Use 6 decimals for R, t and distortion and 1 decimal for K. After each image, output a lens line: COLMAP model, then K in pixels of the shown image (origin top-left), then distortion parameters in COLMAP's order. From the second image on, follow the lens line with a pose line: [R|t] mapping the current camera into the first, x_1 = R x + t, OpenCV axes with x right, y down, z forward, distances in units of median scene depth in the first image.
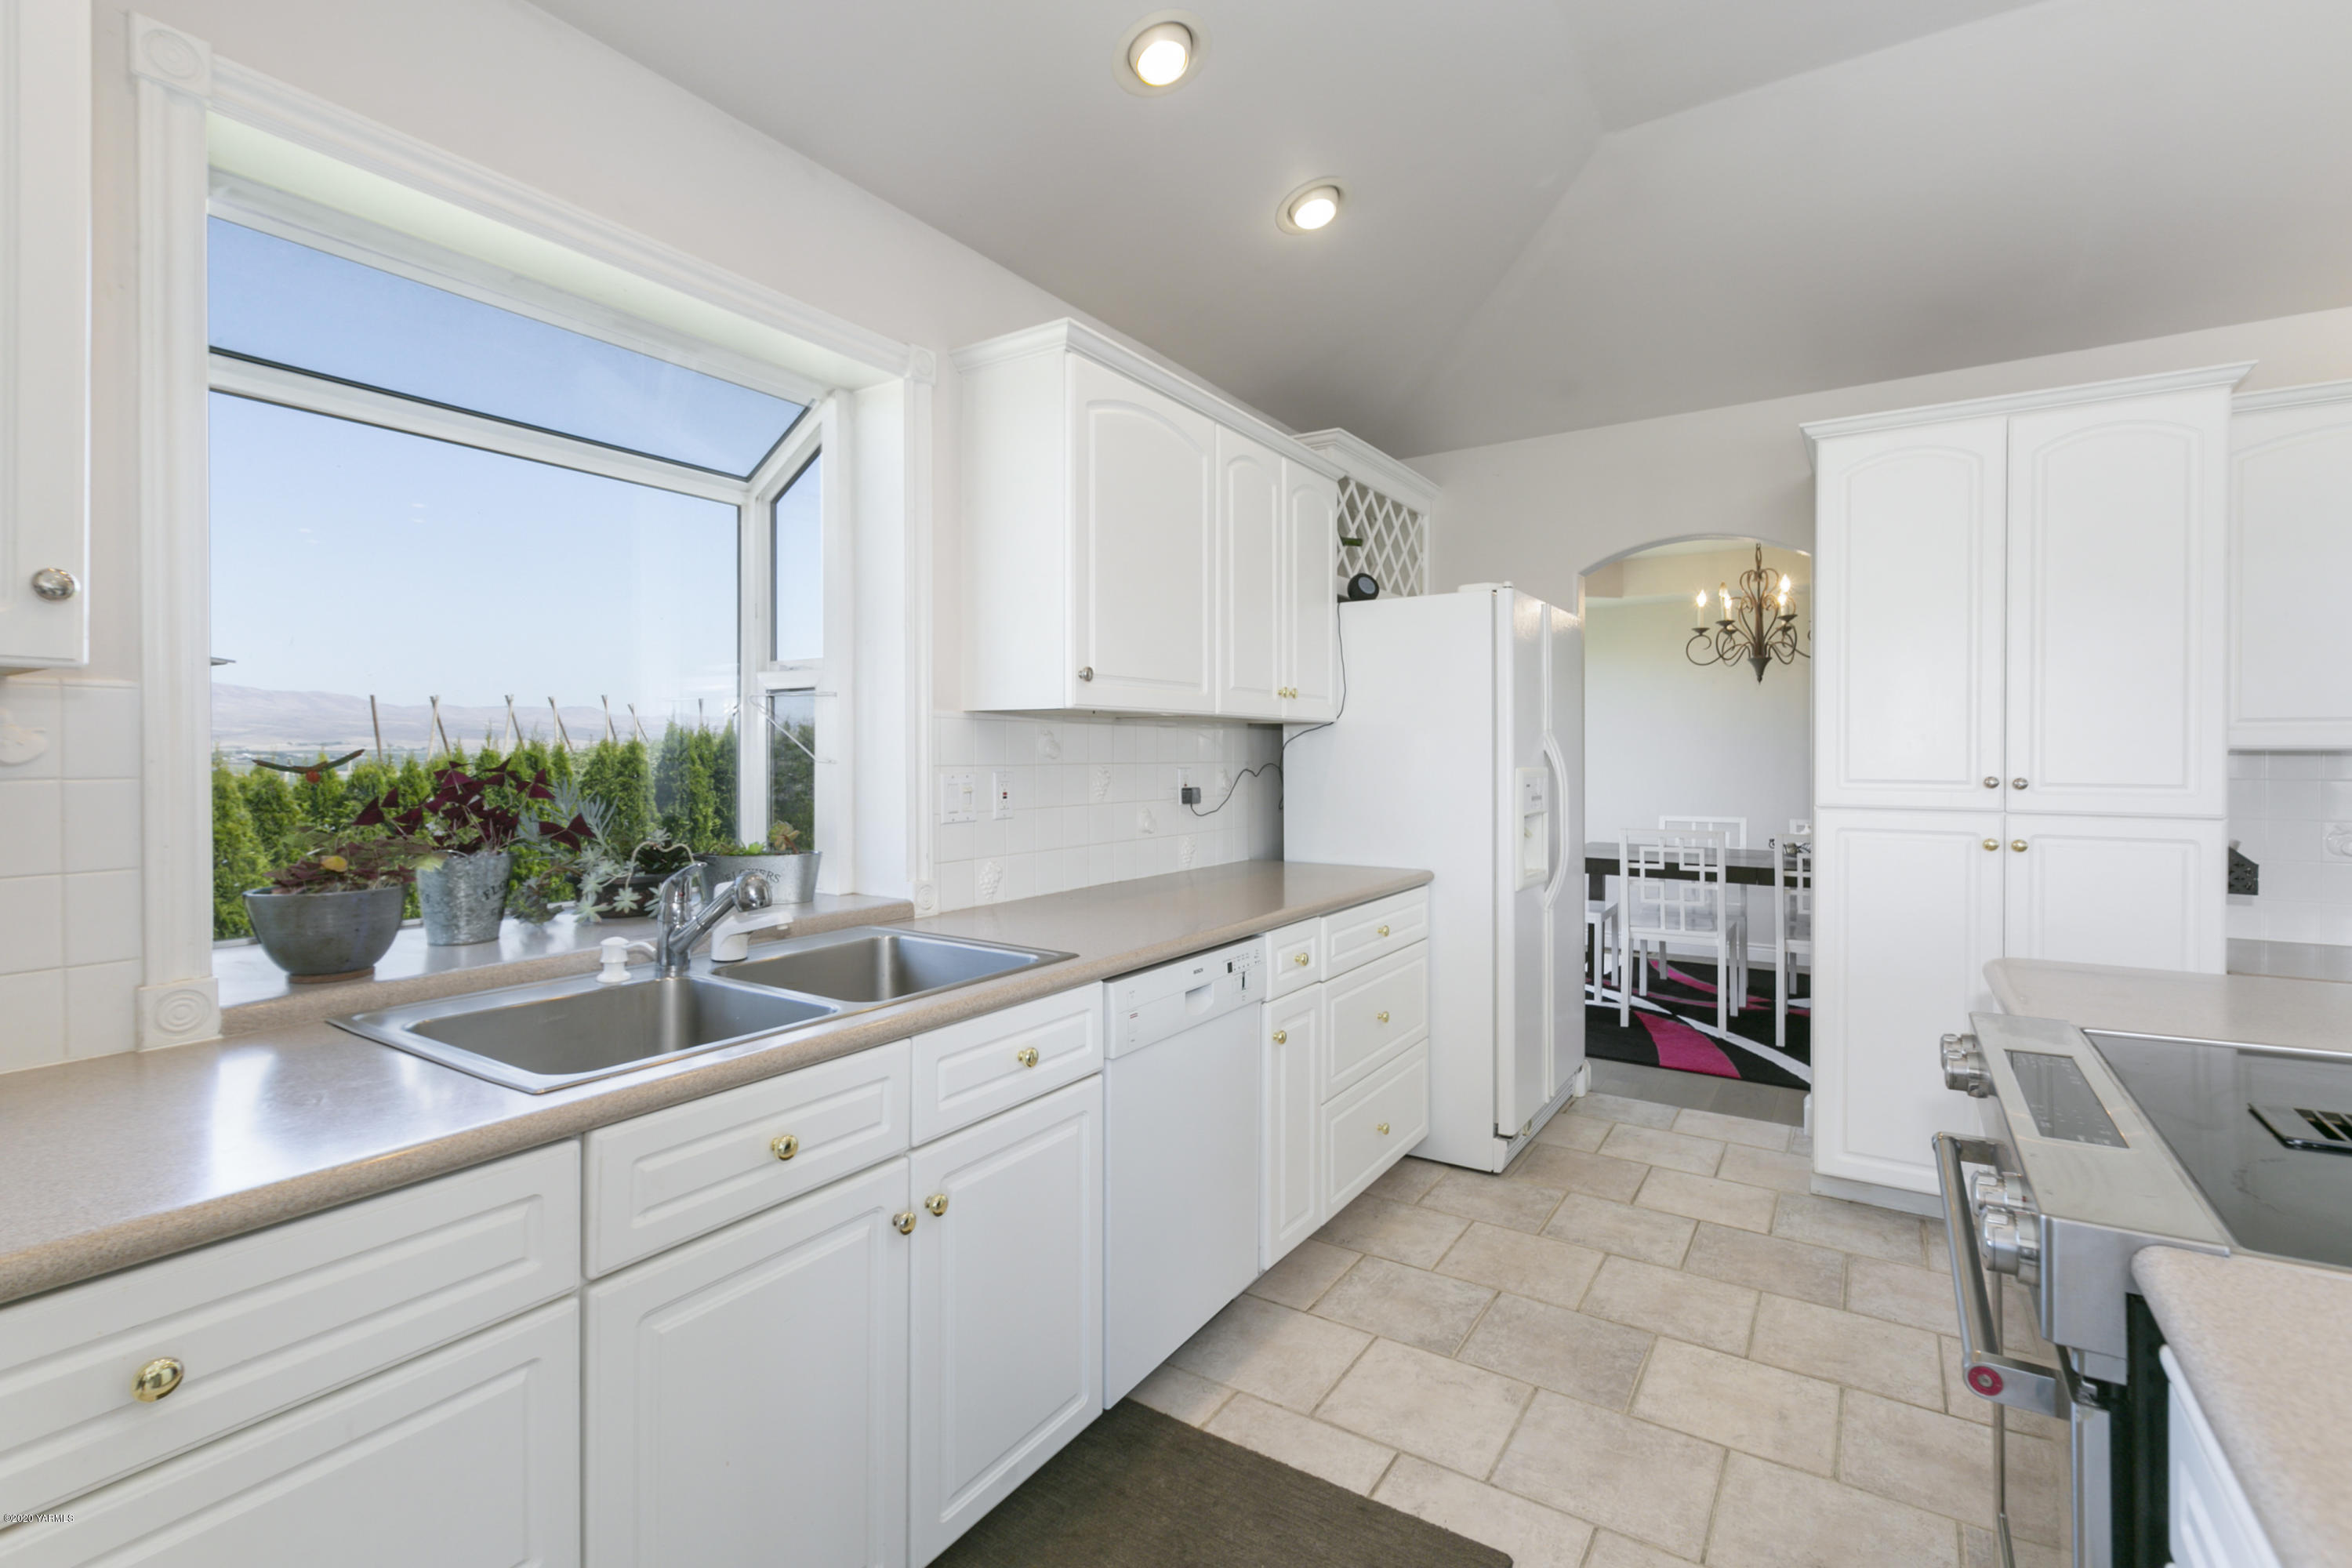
lens RADIAL K [[1076.3, 0, 1136.4], [0, 1076.3, 745.3], [0, 0, 1]] dist [0.004341, -0.000529]
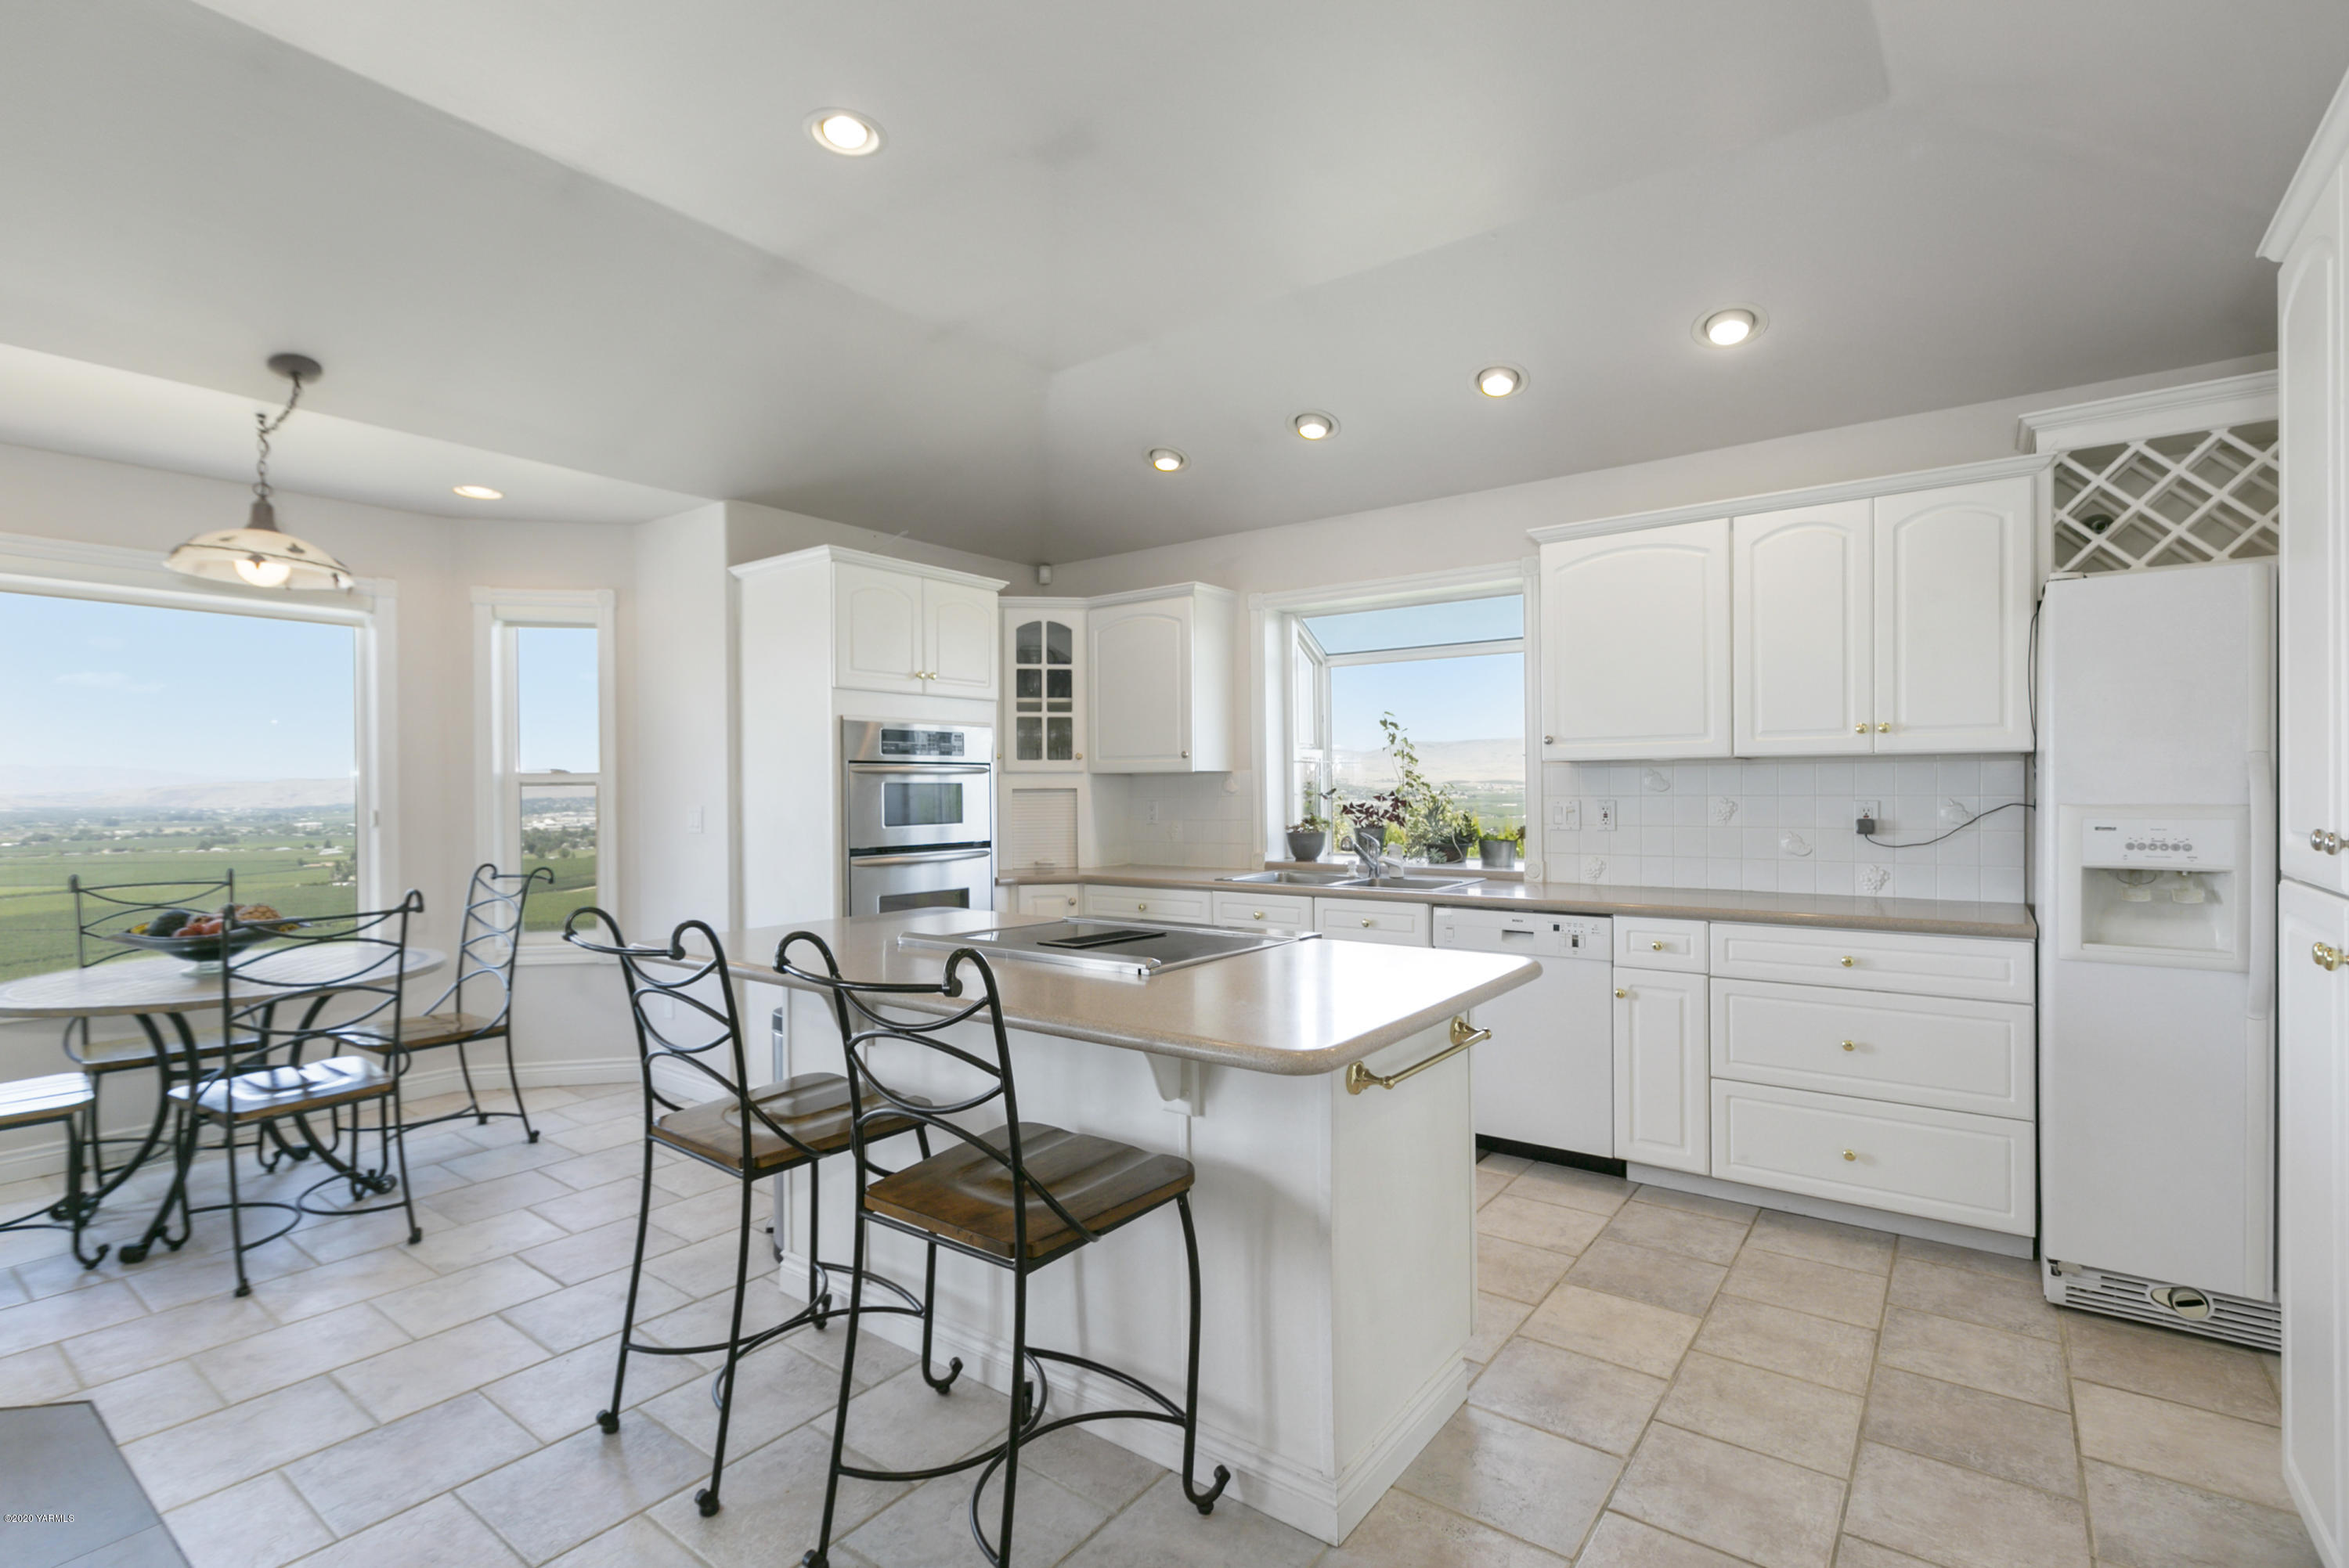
lens RADIAL K [[1074.8, 0, 1182.5], [0, 1074.8, 793.1], [0, 0, 1]] dist [0.004341, -0.000529]
pose [[-0.041504, 0.005610, -0.999123, 1.463516], [0.010873, 0.999928, 0.005163, 0.001520], [0.999079, -0.010650, -0.041562, 0.479259]]
